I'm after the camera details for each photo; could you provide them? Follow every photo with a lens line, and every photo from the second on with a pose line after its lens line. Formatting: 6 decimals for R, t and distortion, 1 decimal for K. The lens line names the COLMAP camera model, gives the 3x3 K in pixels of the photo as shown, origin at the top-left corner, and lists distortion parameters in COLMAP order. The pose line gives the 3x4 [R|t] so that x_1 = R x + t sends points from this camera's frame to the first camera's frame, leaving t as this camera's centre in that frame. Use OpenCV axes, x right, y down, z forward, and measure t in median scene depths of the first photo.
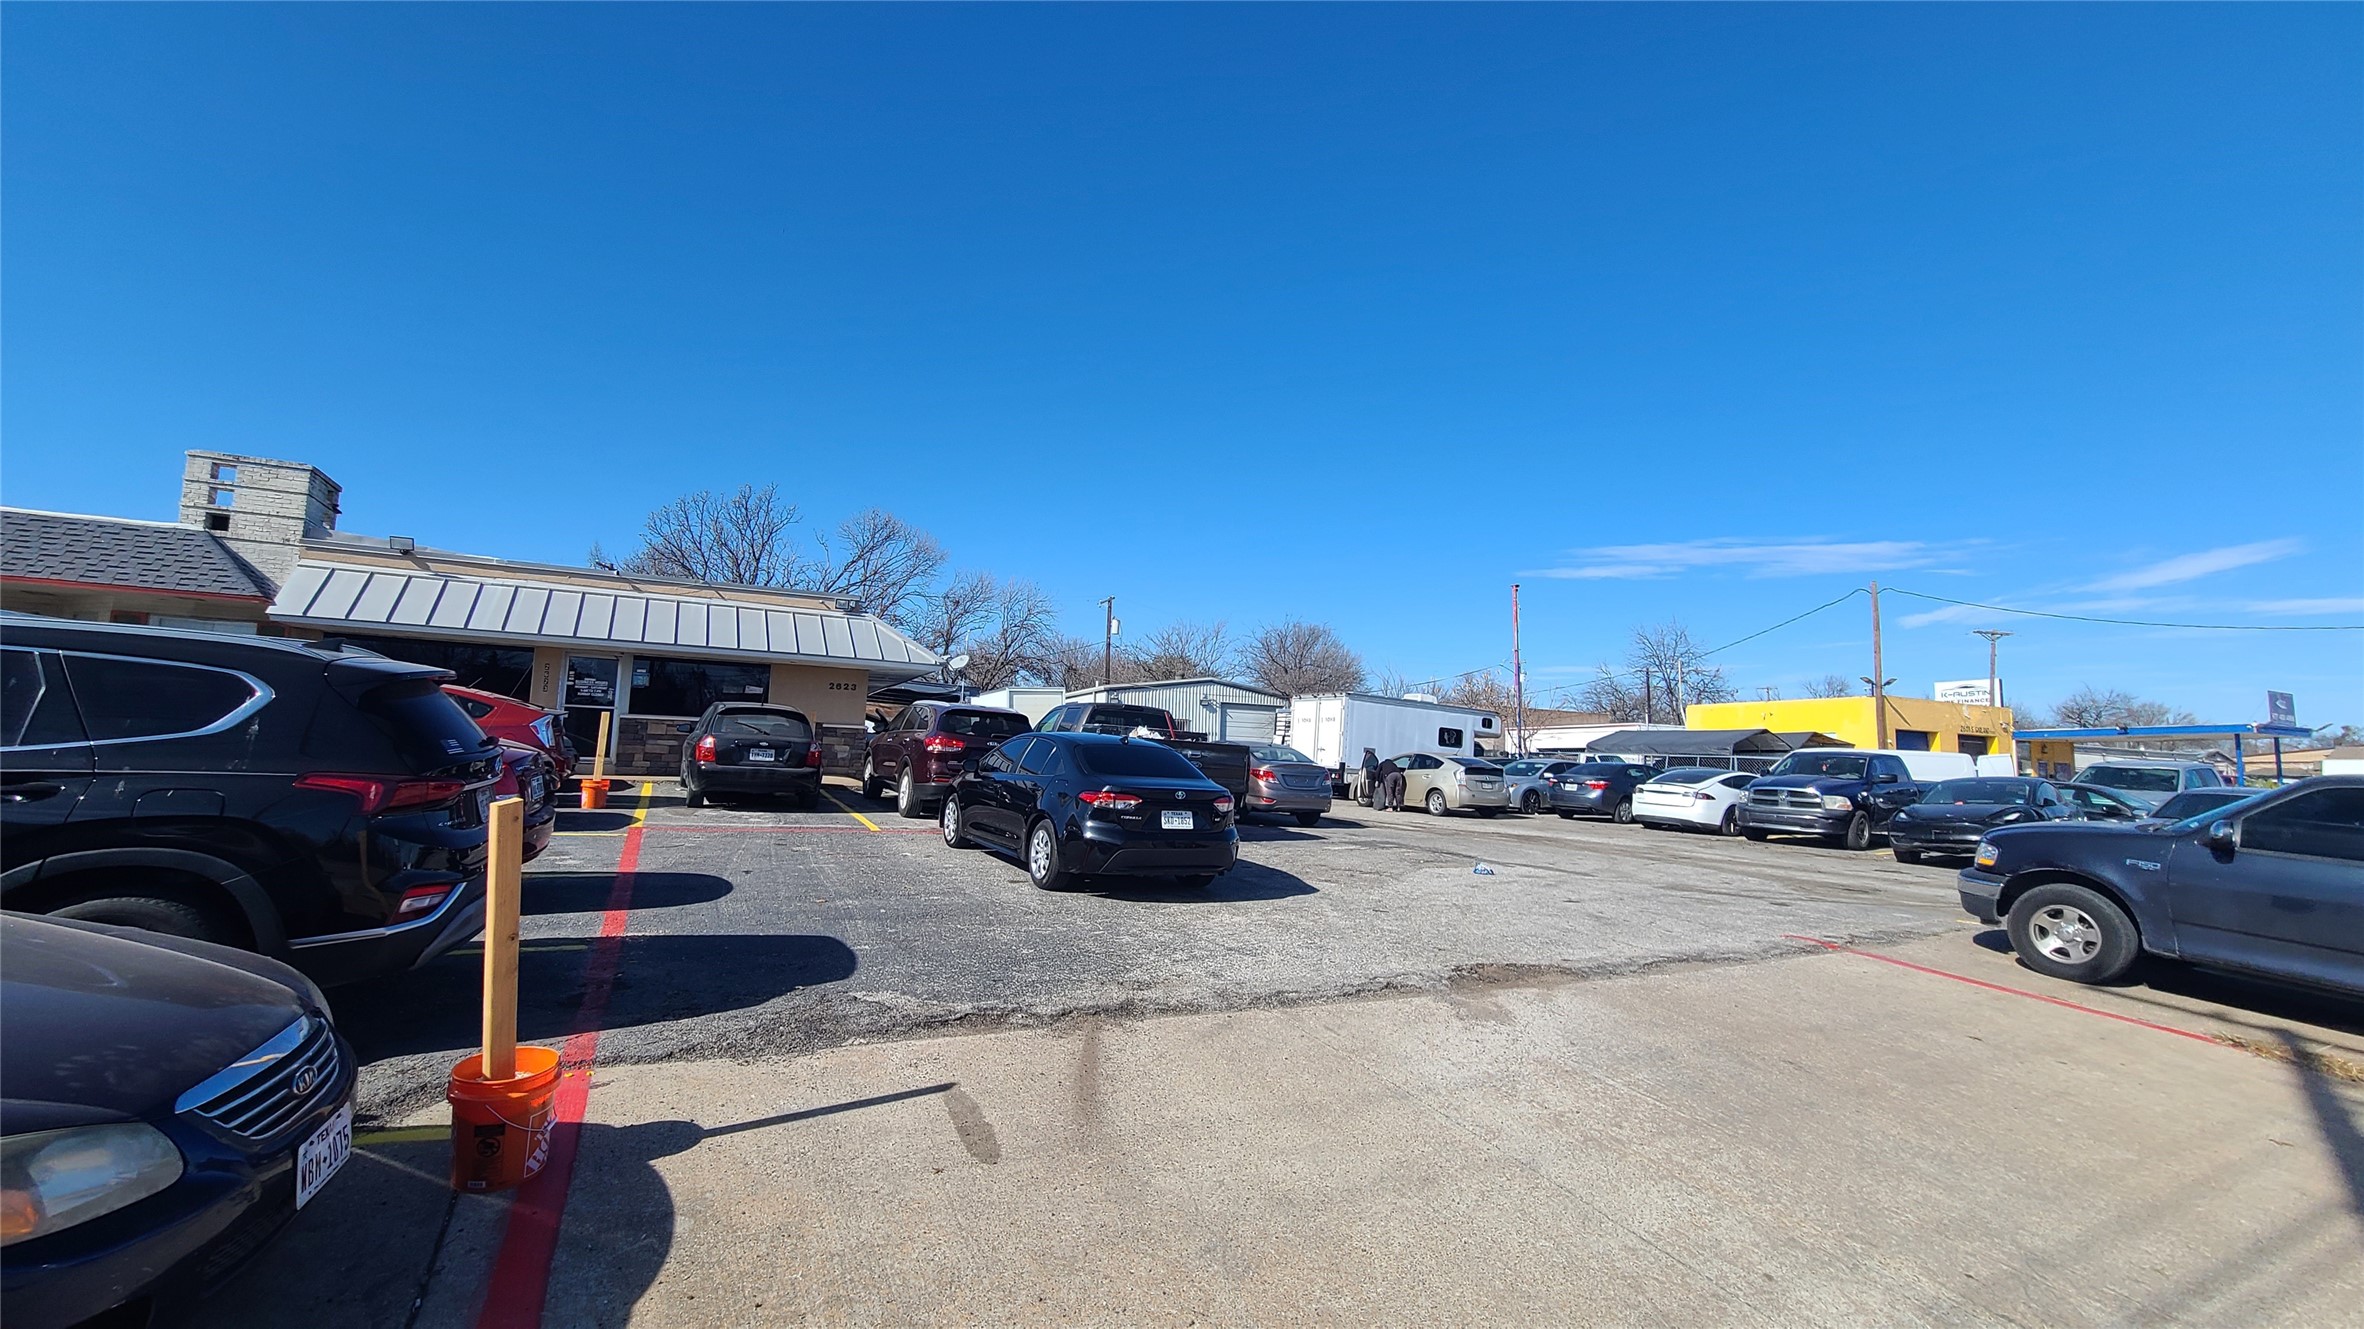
lens RADIAL K [[965.1, 0, 1182.0], [0, 965.1, 664.5], [0, 0, 1]] dist [-0.002426, -0.000994]
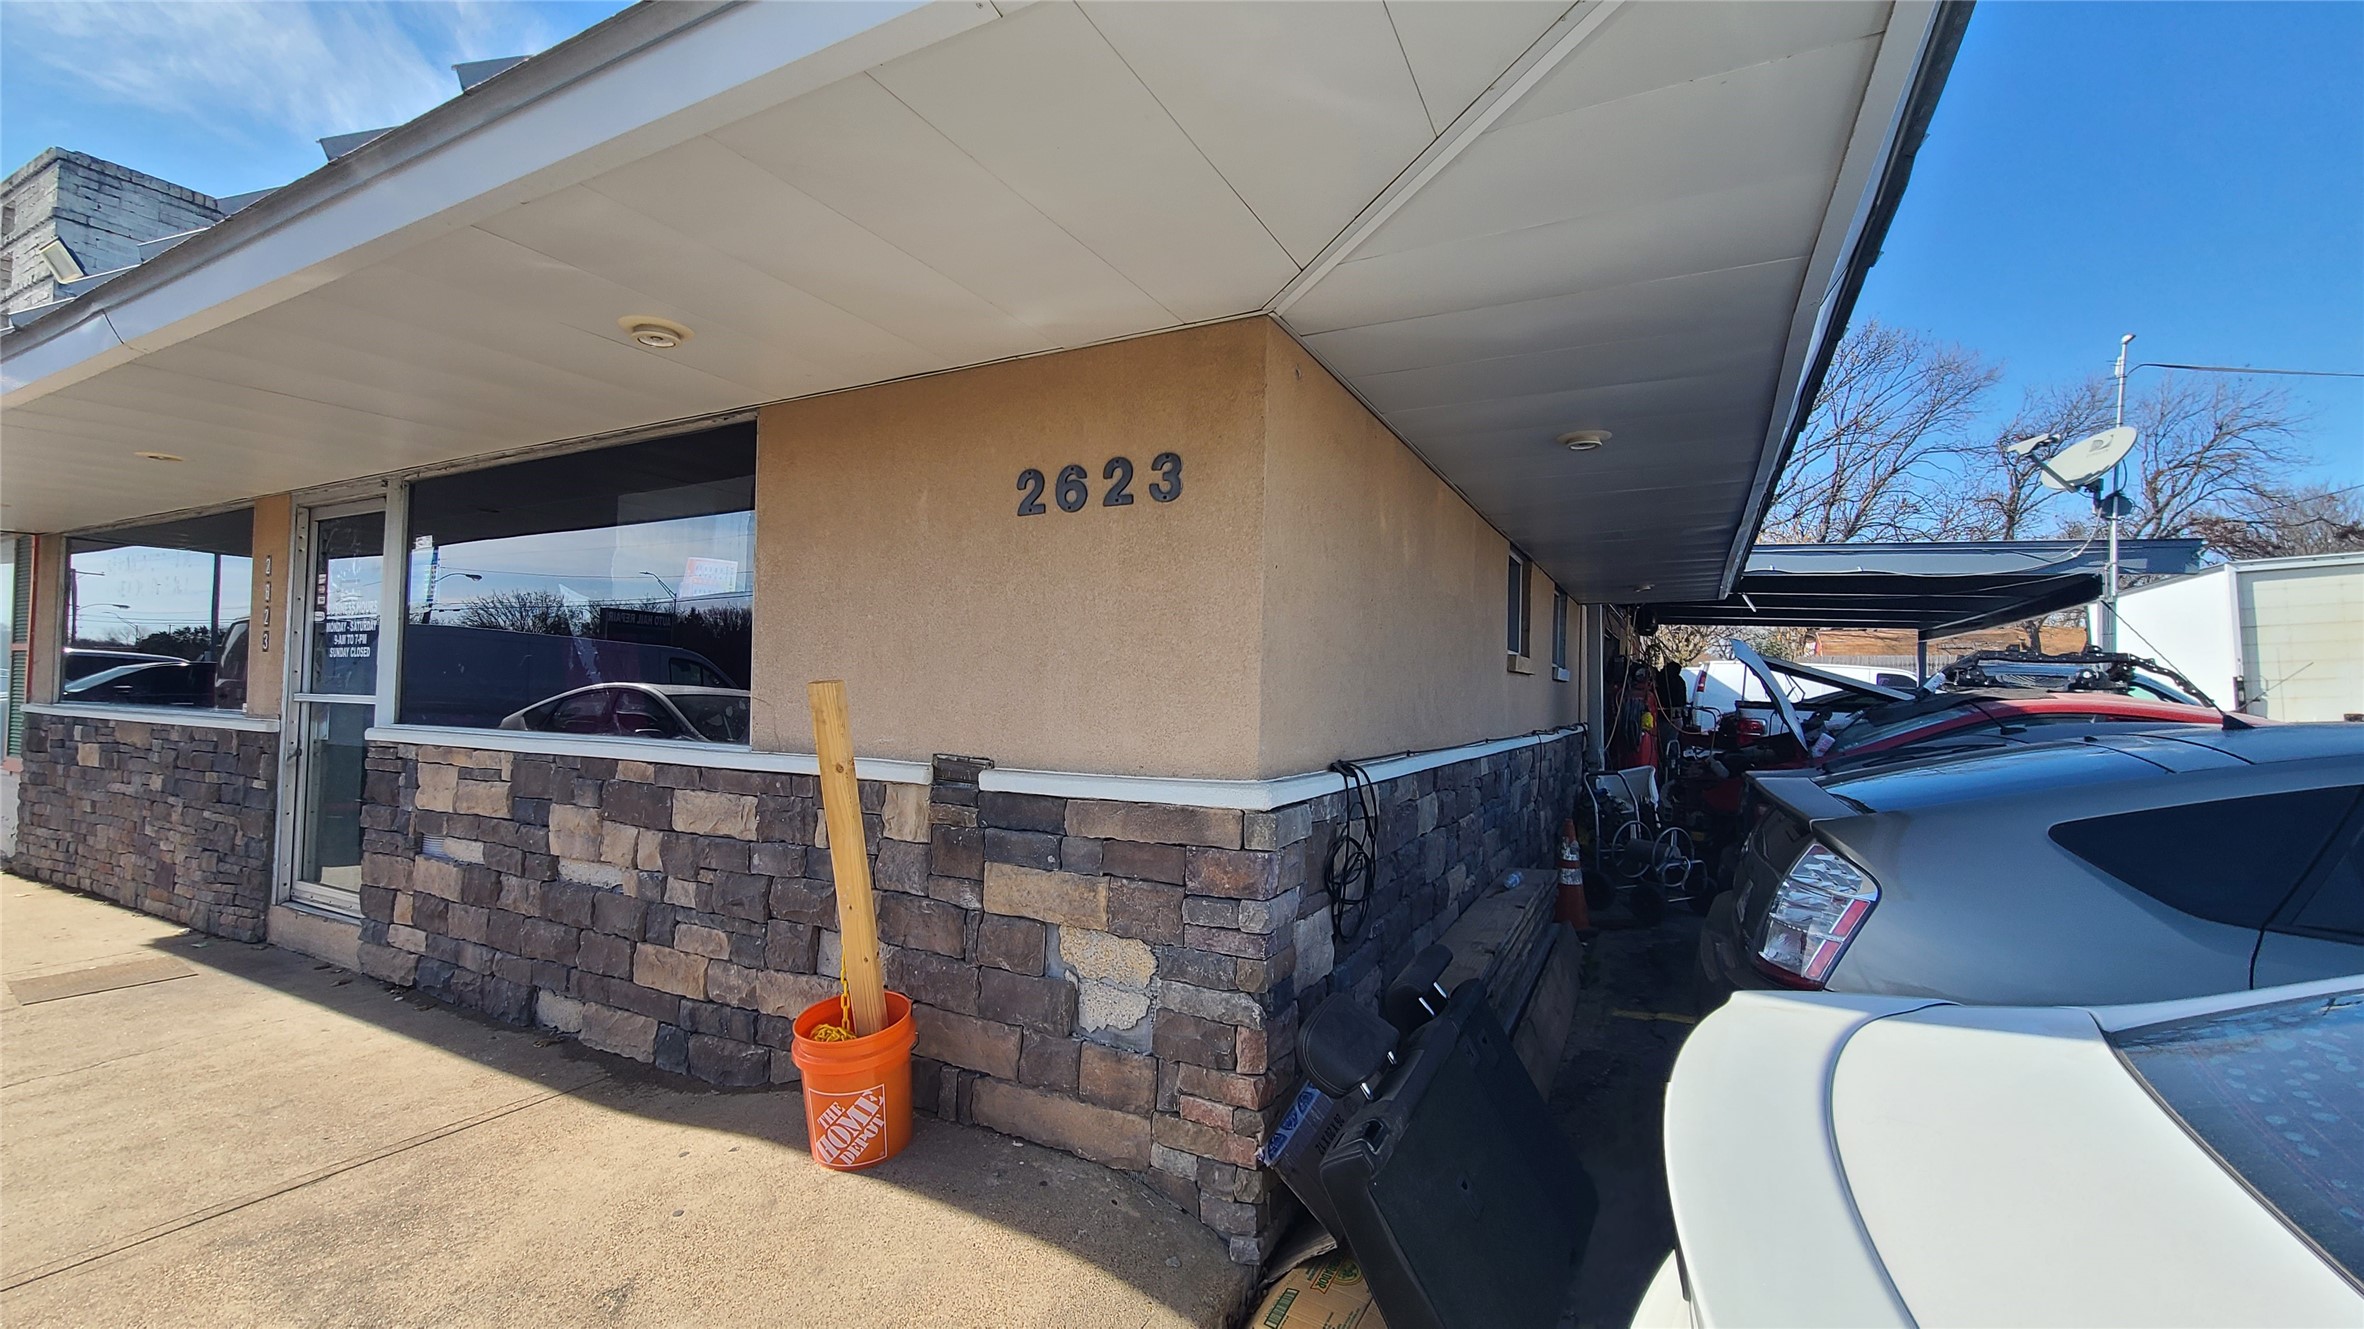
lens RADIAL K [[965.1, 0, 1182.0], [0, 965.1, 664.5], [0, 0, 1]] dist [-0.002426, -0.000994]
pose [[0.581487, -0.020470, -0.813298, -0.234319], [0.078594, 0.996421, 0.031114, 0.043100], [0.809750, -0.082012, 0.581015, 0.913276]]
